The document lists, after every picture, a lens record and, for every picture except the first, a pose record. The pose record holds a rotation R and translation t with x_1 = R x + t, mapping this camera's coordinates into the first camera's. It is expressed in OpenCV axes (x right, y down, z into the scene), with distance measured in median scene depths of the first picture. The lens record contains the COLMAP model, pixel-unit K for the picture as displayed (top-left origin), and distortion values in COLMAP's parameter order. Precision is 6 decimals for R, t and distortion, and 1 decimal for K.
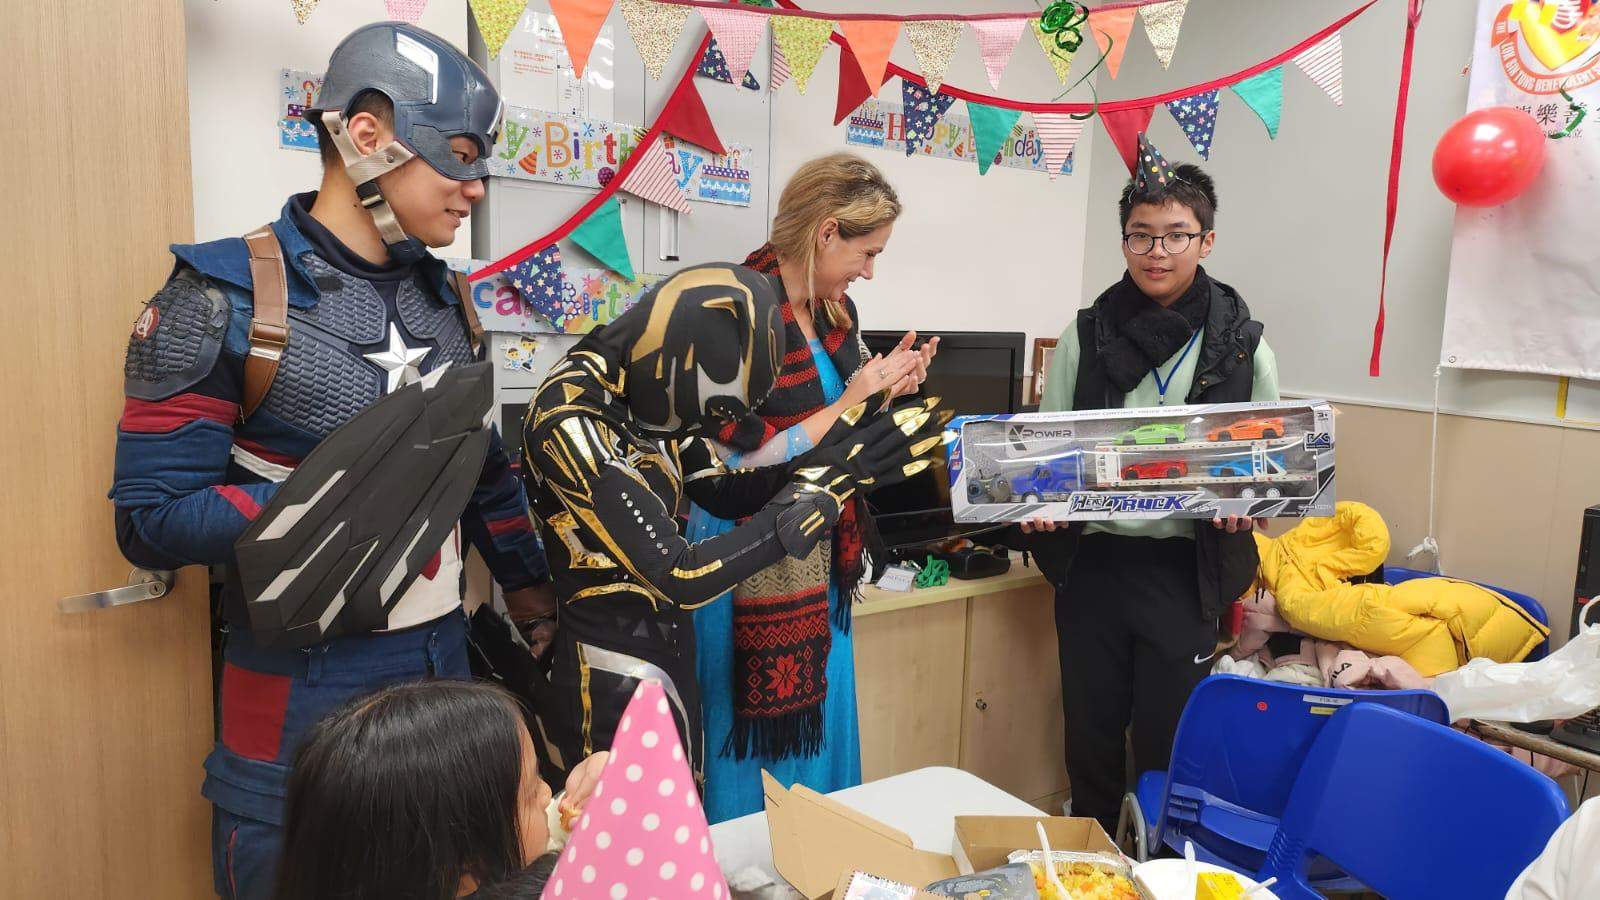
lens RADIAL K [[1208.2, 0, 800.4], [0, 1208.2, 434.5], [0, 0, 1]] dist [0.084167, -0.067382]
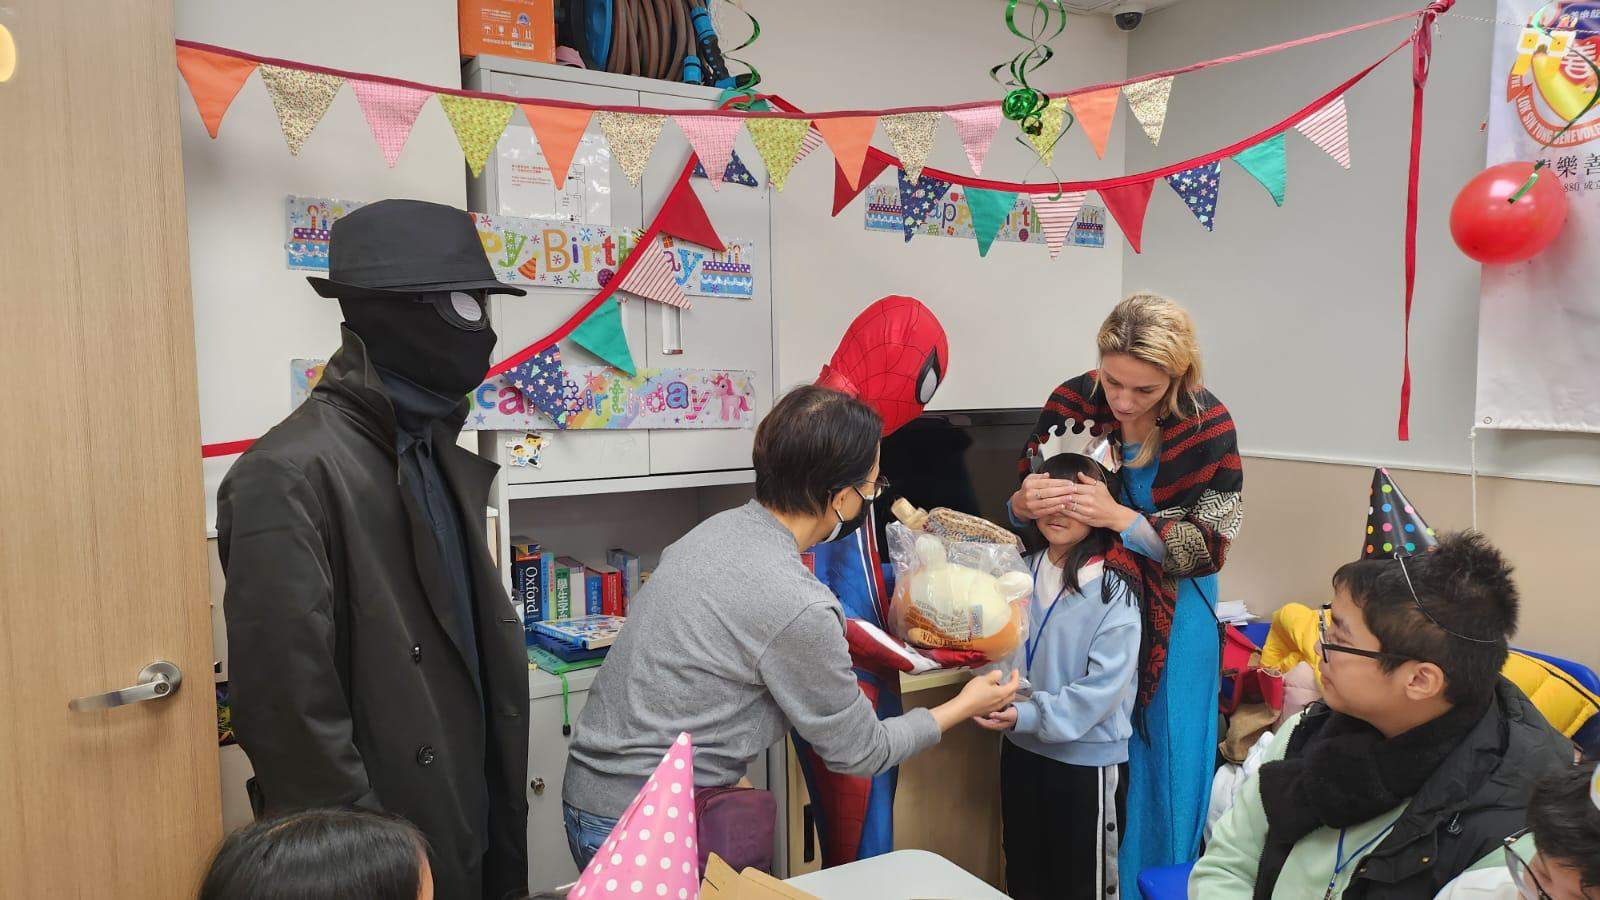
lens RADIAL K [[1208.2, 0, 822.5], [0, 1208.2, 455.2], [0, 0, 1]] dist [0.084167, -0.067382]
pose [[0.995342, -0.034815, -0.089901, 0.106705], [0.030793, 0.998478, -0.045744, -0.006469], [0.091357, 0.042762, 0.994900, -0.011542]]
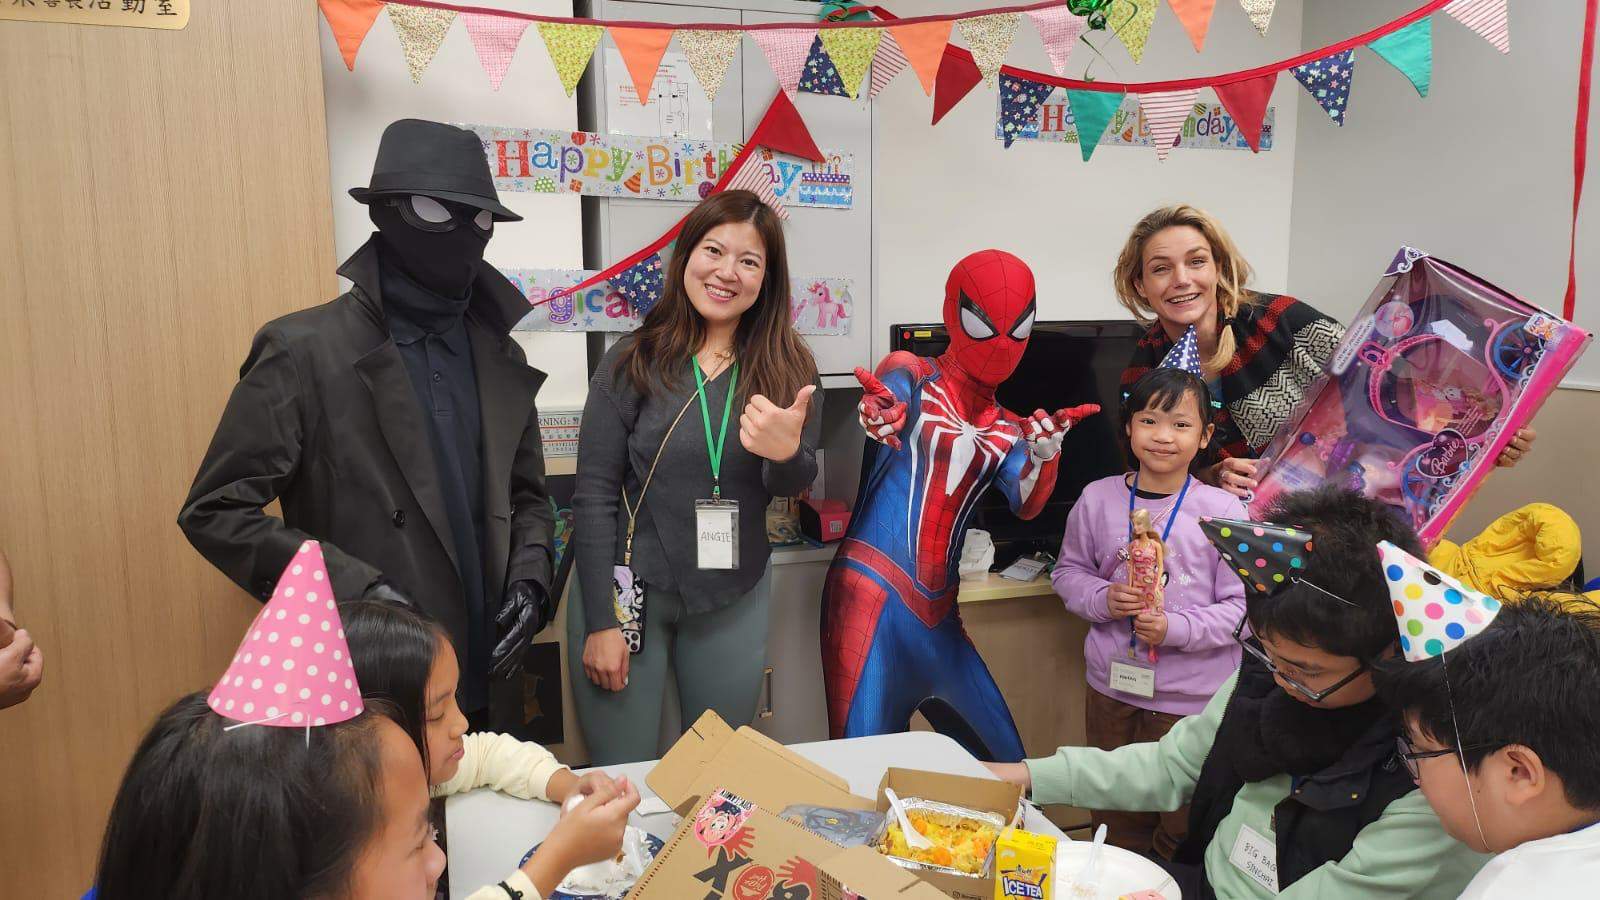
lens RADIAL K [[1208.2, 0, 802.2], [0, 1208.2, 449.7], [0, 0, 1]] dist [0.084167, -0.067382]
pose [[0.941680, 0.004302, -0.336483, 0.279434], [-0.002705, 0.999983, 0.005214, 0.018069], [0.336500, -0.004000, 0.941675, -0.016419]]
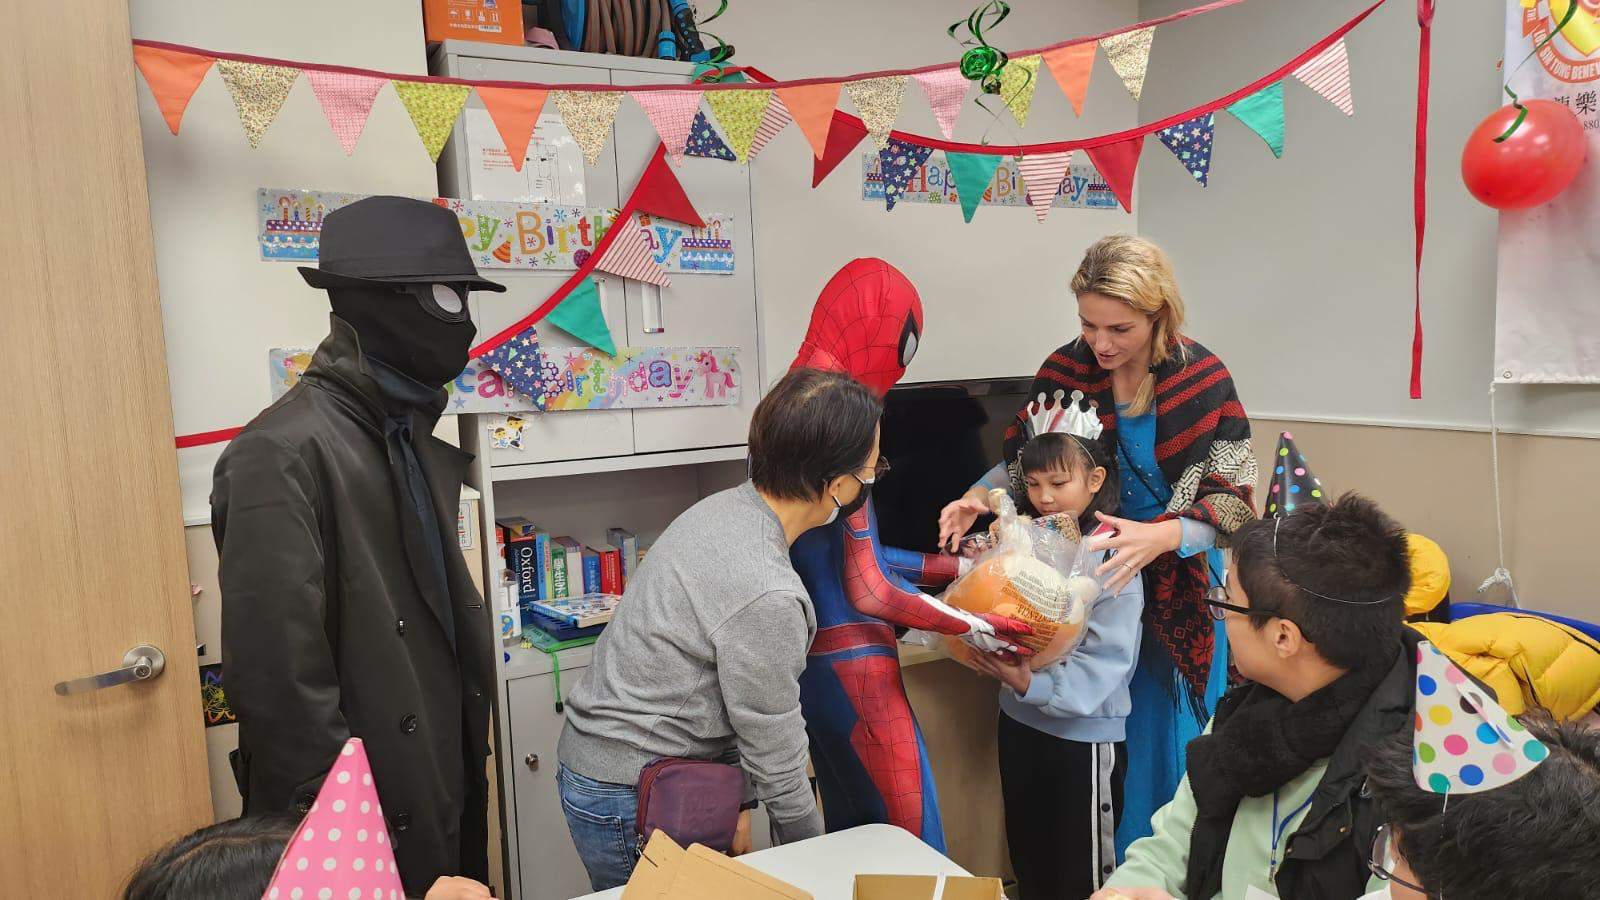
lens RADIAL K [[1208.2, 0, 820.3], [0, 1208.2, 460.5], [0, 0, 1]] dist [0.084167, -0.067382]
pose [[0.984897, -0.056831, -0.163547, 0.190494], [0.053443, 0.998257, -0.025048, -0.001519], [0.164685, 0.015929, 0.986218, 0.005877]]
